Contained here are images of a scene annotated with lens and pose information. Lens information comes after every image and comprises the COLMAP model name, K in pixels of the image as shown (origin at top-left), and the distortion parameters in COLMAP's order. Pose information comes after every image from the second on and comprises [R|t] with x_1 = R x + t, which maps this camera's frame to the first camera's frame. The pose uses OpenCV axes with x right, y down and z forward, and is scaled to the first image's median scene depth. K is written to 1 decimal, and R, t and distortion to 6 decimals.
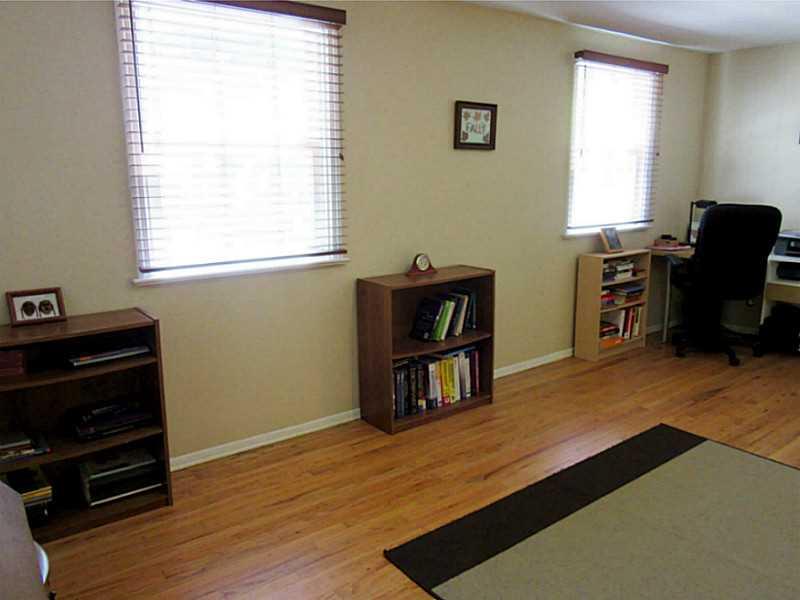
lens RADIAL K [[607.1, 0, 403.2], [0, 607.1, 301.9], [0, 0, 1]] dist [-0.078520, 0.058162]
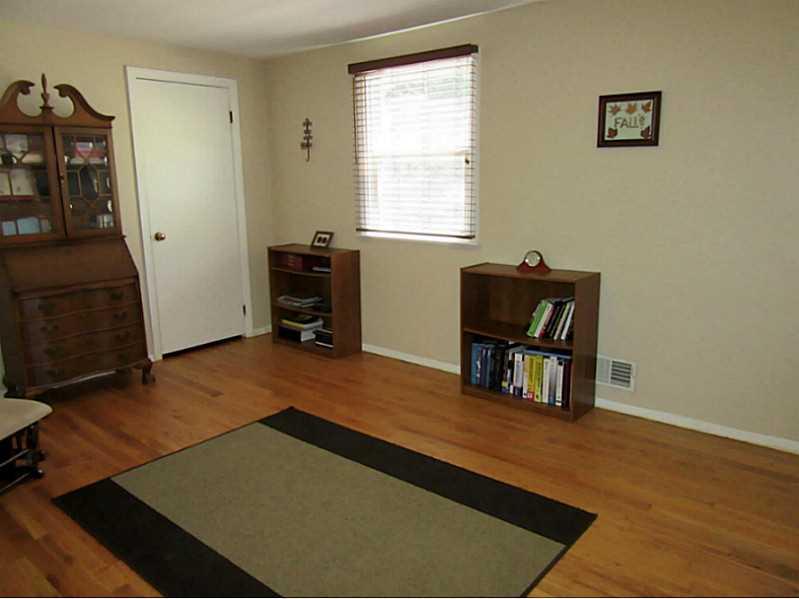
lens RADIAL K [[606.4, 0, 402.7], [0, 606.4, 301.4], [0, 0, 1]] dist [-0.078520, 0.058162]
pose [[0.230664, 0.213003, -0.949433, 0.948182], [-0.180734, 0.968145, 0.173291, -0.128797], [0.956101, 0.131623, 0.261814, 0.498791]]
